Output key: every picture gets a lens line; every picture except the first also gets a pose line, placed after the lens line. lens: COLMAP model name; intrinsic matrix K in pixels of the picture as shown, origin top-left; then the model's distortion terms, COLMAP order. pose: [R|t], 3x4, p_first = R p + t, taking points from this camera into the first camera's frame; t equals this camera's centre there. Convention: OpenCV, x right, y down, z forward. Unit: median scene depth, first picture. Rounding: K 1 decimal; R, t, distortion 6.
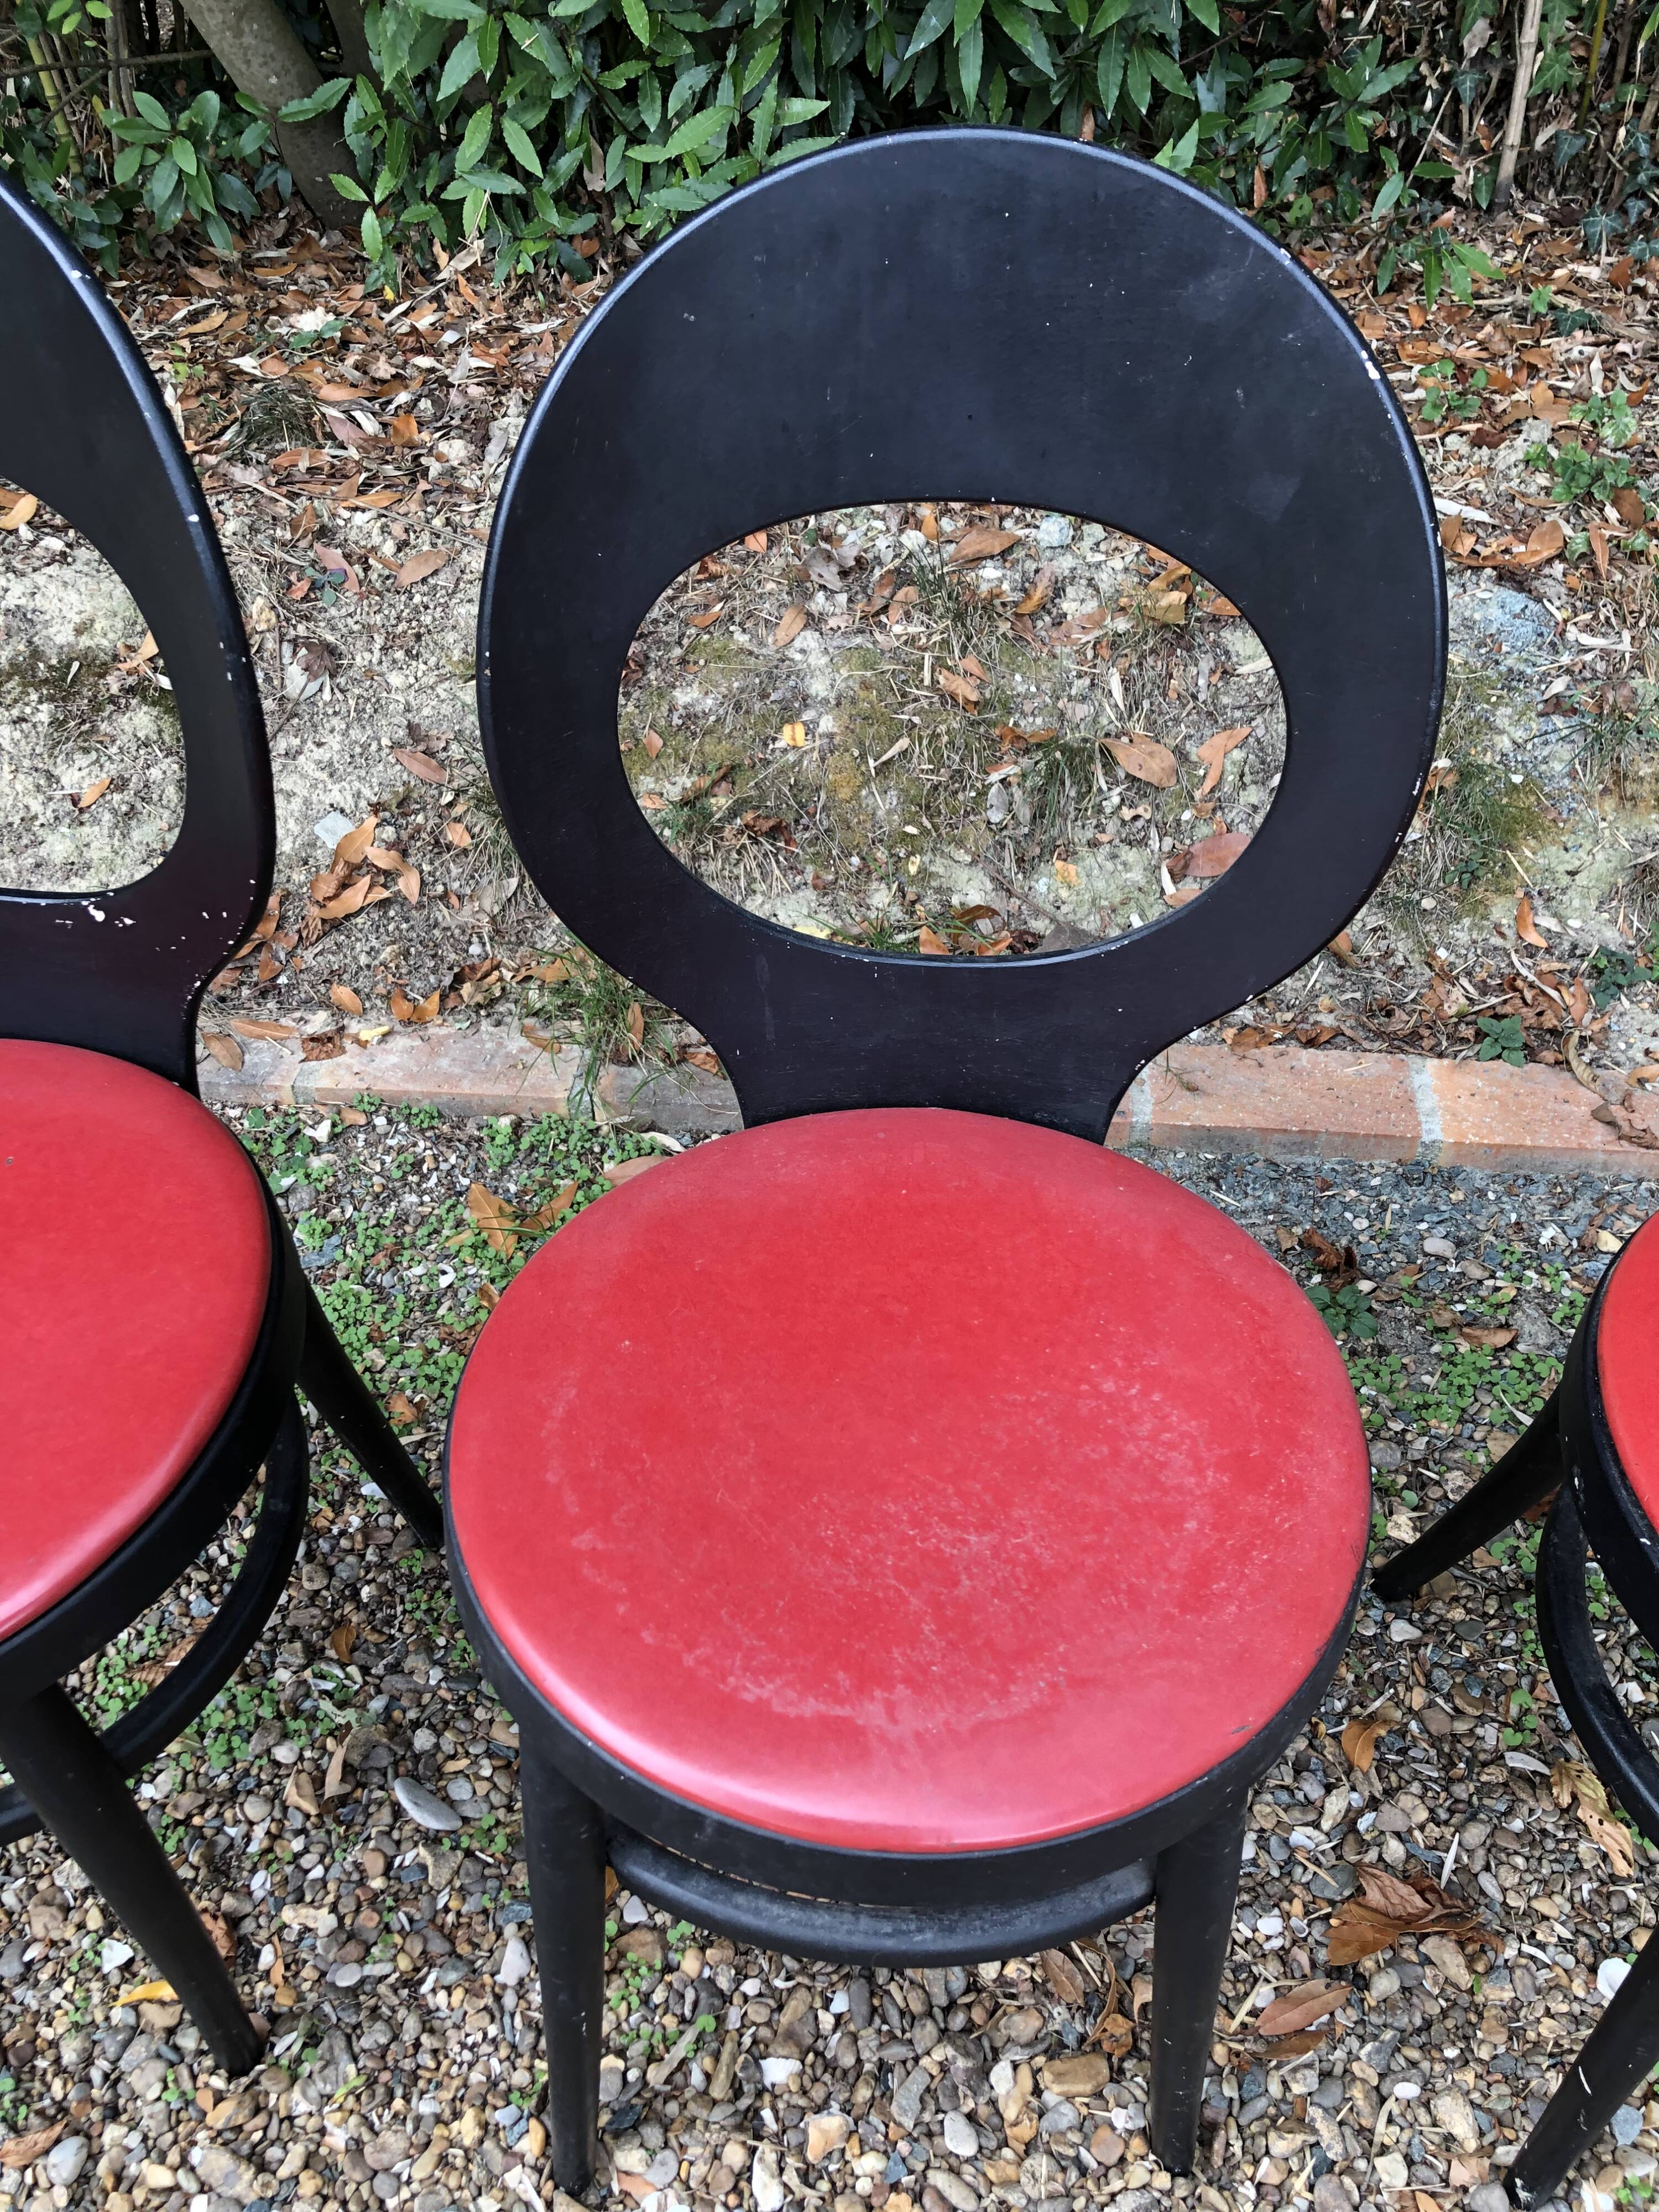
lens RADIAL K [[1815.6, 0, 862.1], [0, 1815.6, 1123.8], [0, 0, 1]] dist [0.022000, -0.011319]
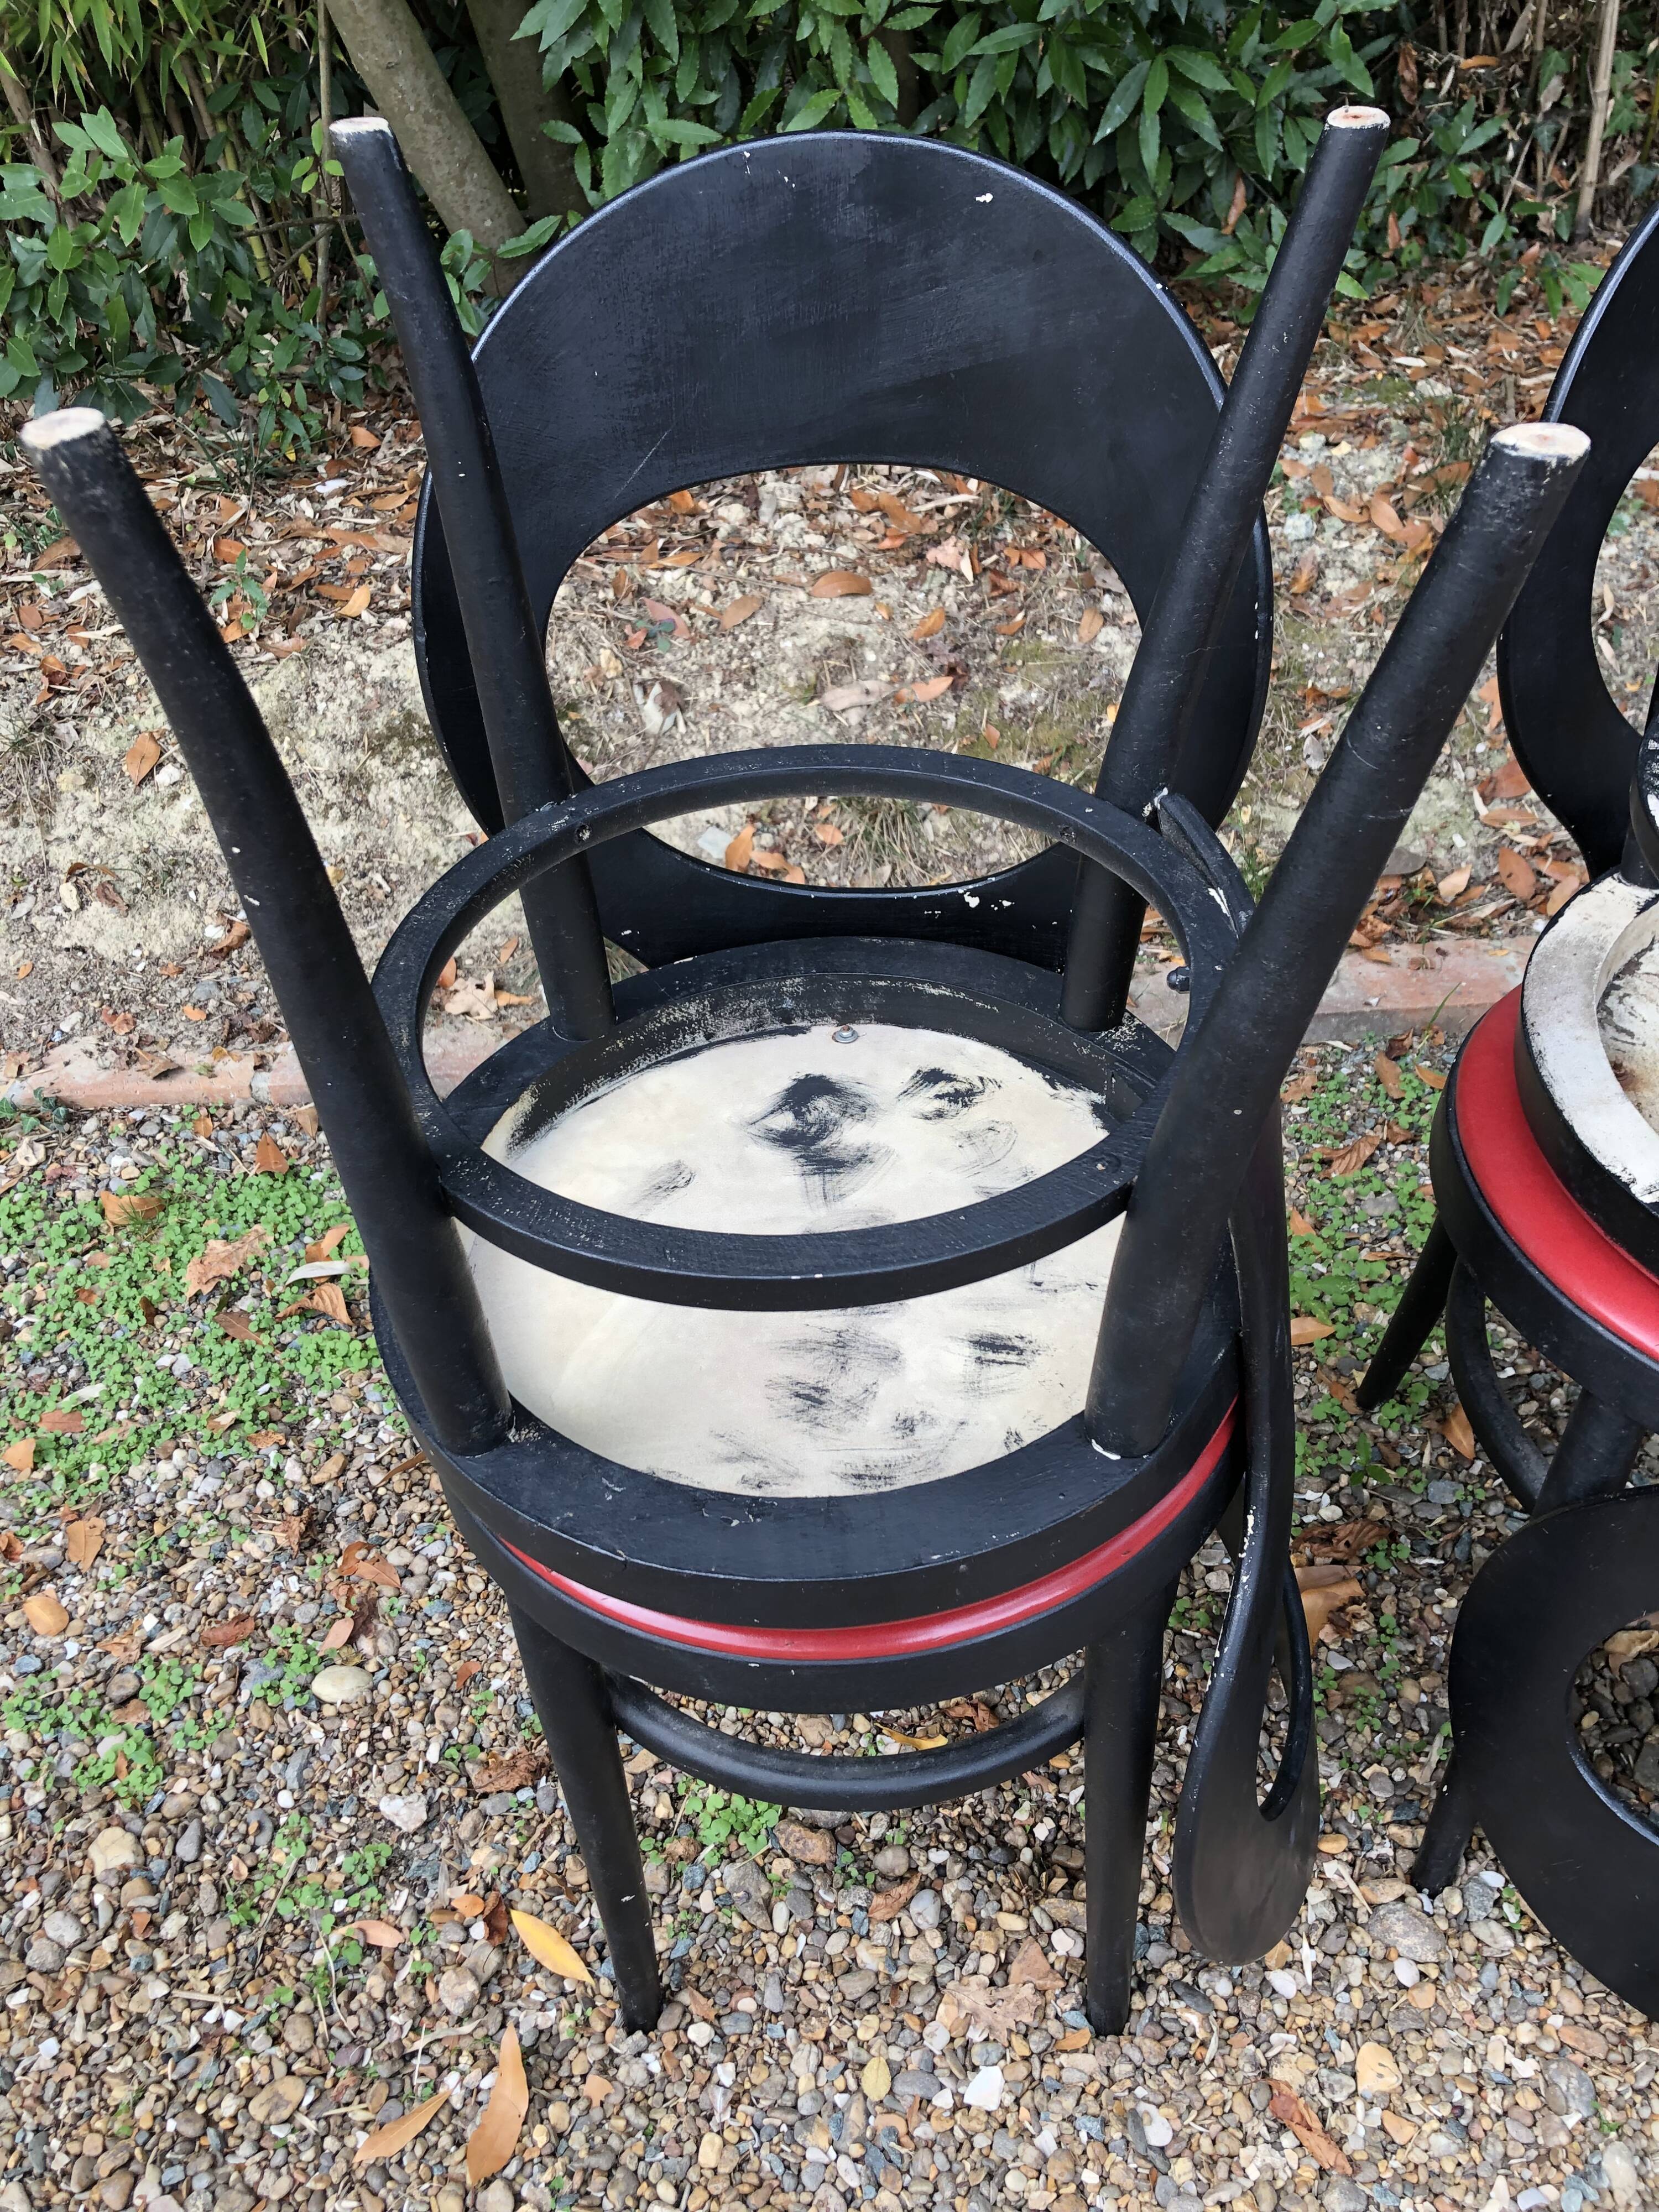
lens RADIAL K [[1815.6, 0, 864.4], [0, 1815.6, 1103.7], [0, 0, 1]] dist [0.022000, -0.011319]
pose [[0.993393, -0.106699, 0.042268, -0.259833], [0.109908, 0.990492, -0.082742, 0.094711], [-0.033037, 0.086841, 0.995674, -0.078176]]
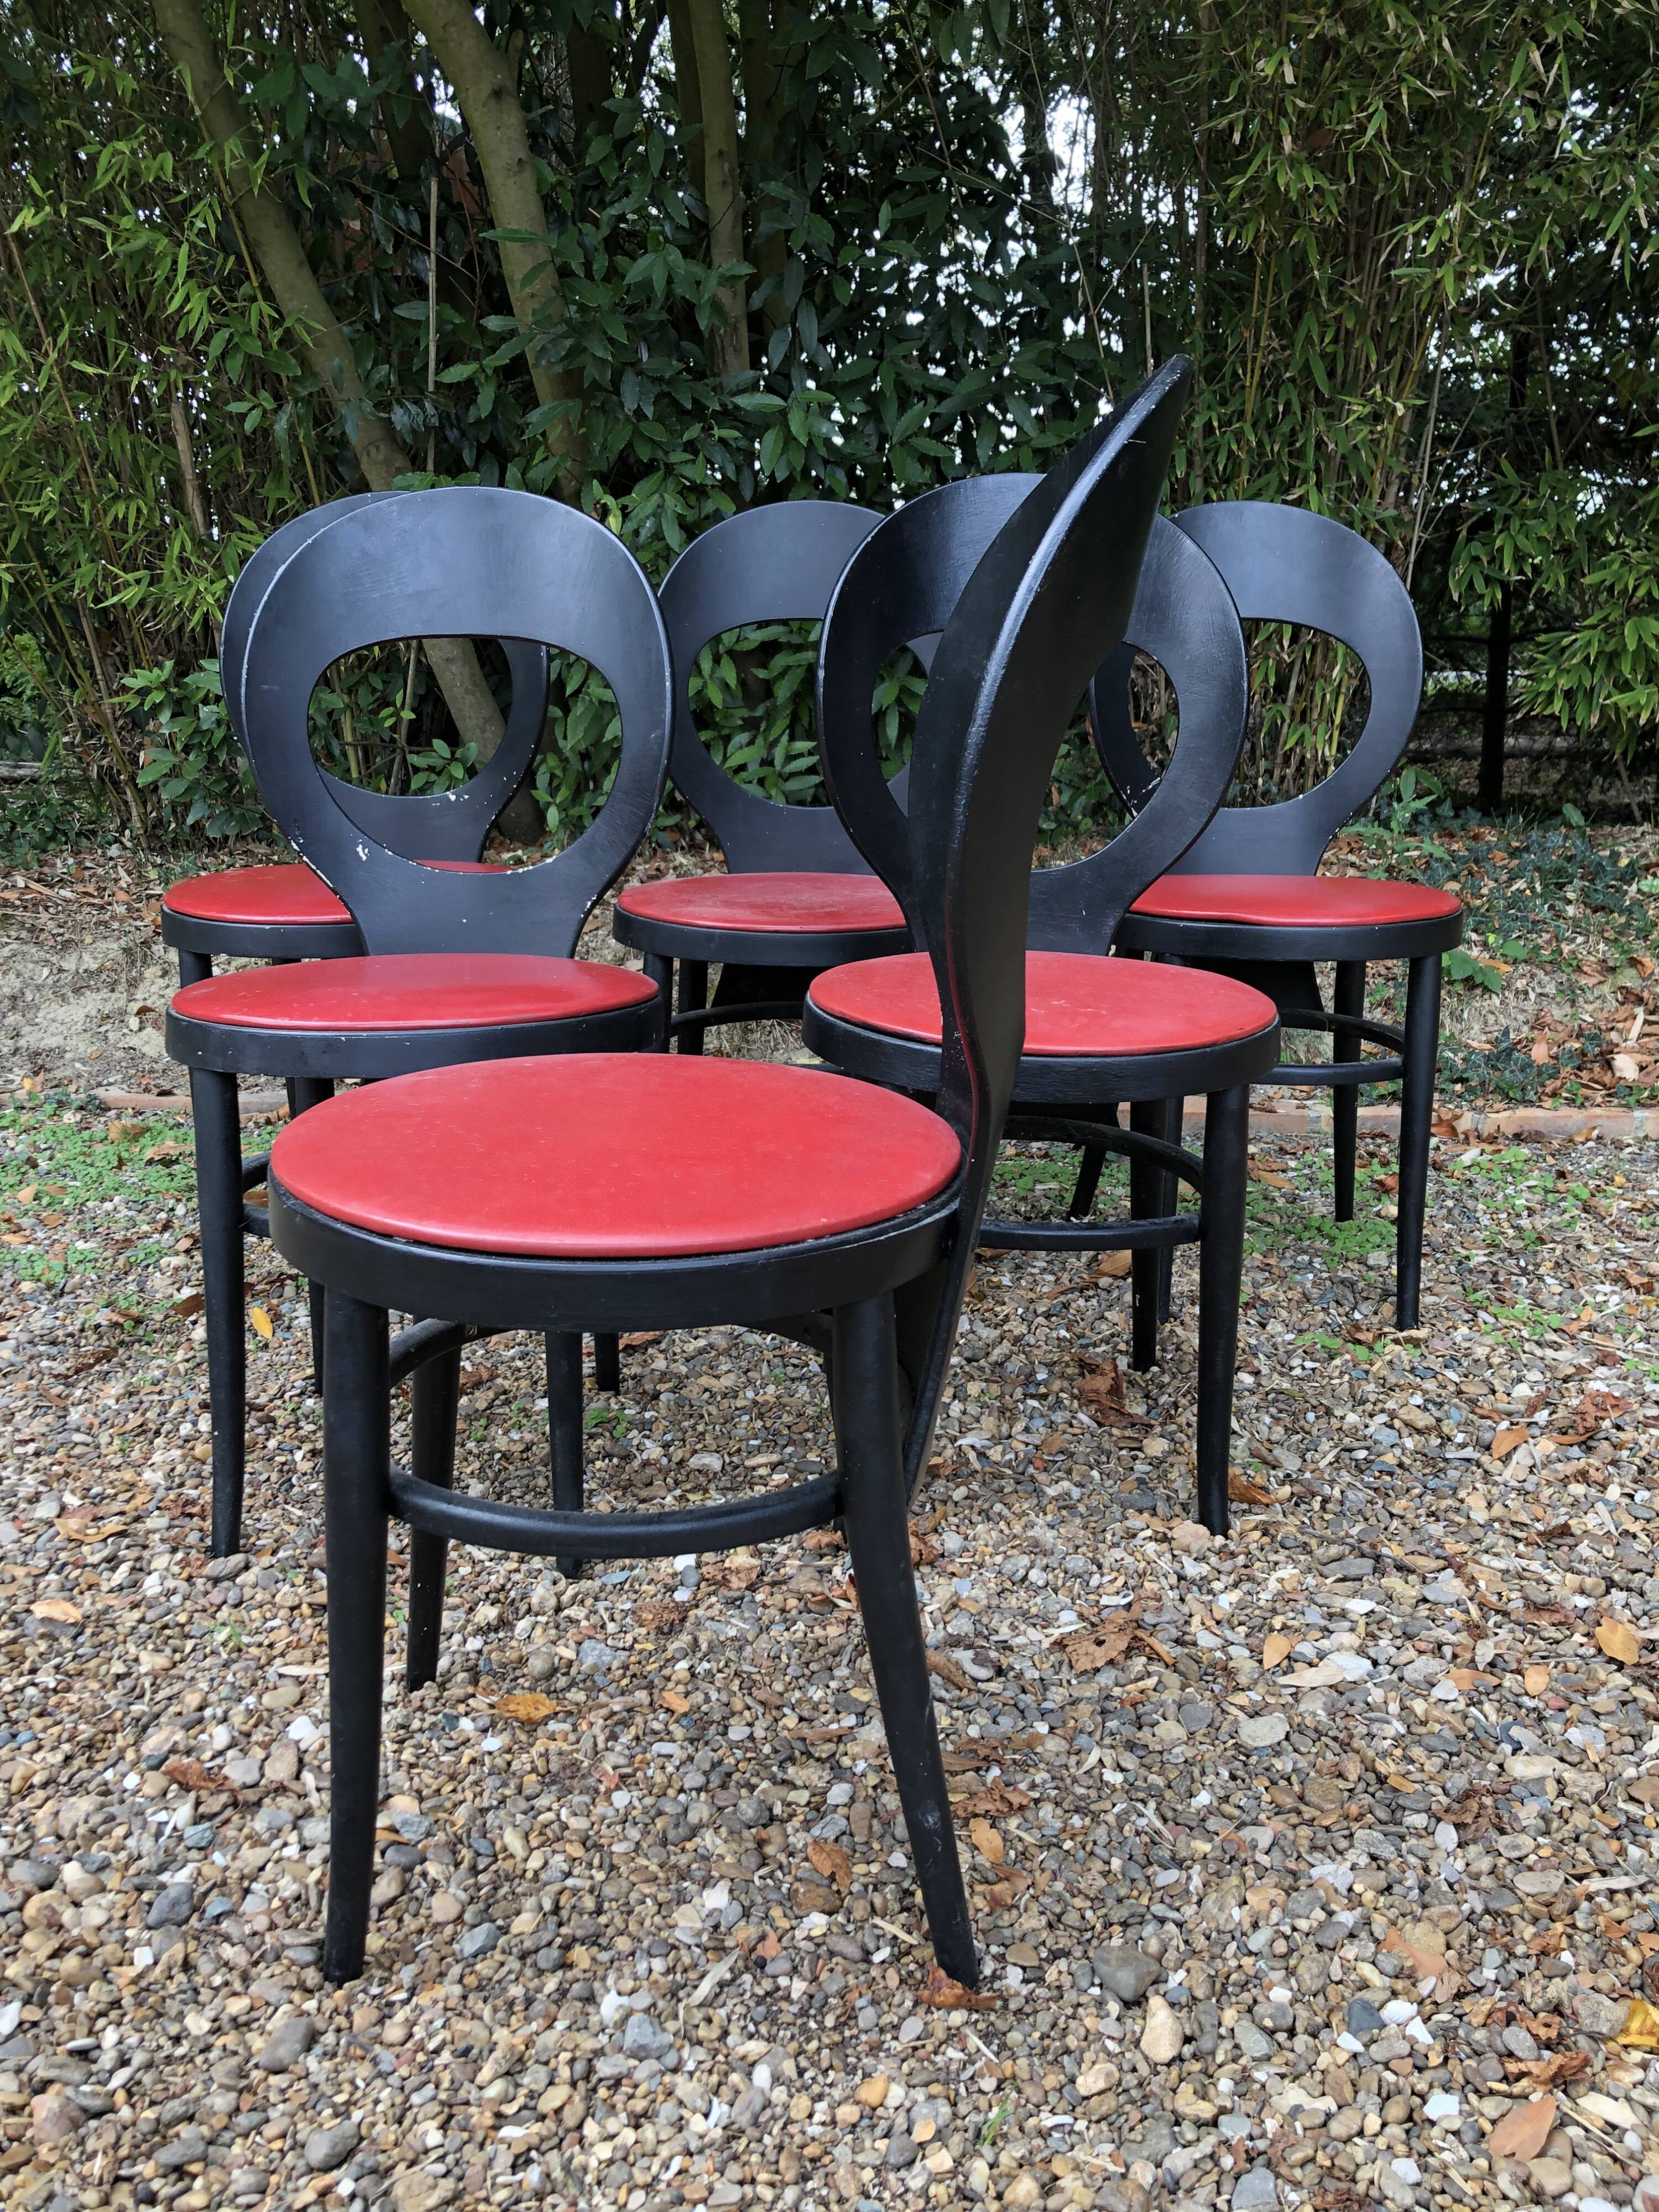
lens RADIAL K [[1815.6, 0, 865.7], [0, 1815.6, 1104.8], [0, 0, 1]] dist [0.022000, -0.011319]
pose [[0.999530, 0.002196, 0.030564, -0.027261], [0.012783, 0.876621, -0.481012, 0.739478], [-0.027850, 0.481177, 0.876181, -0.496751]]
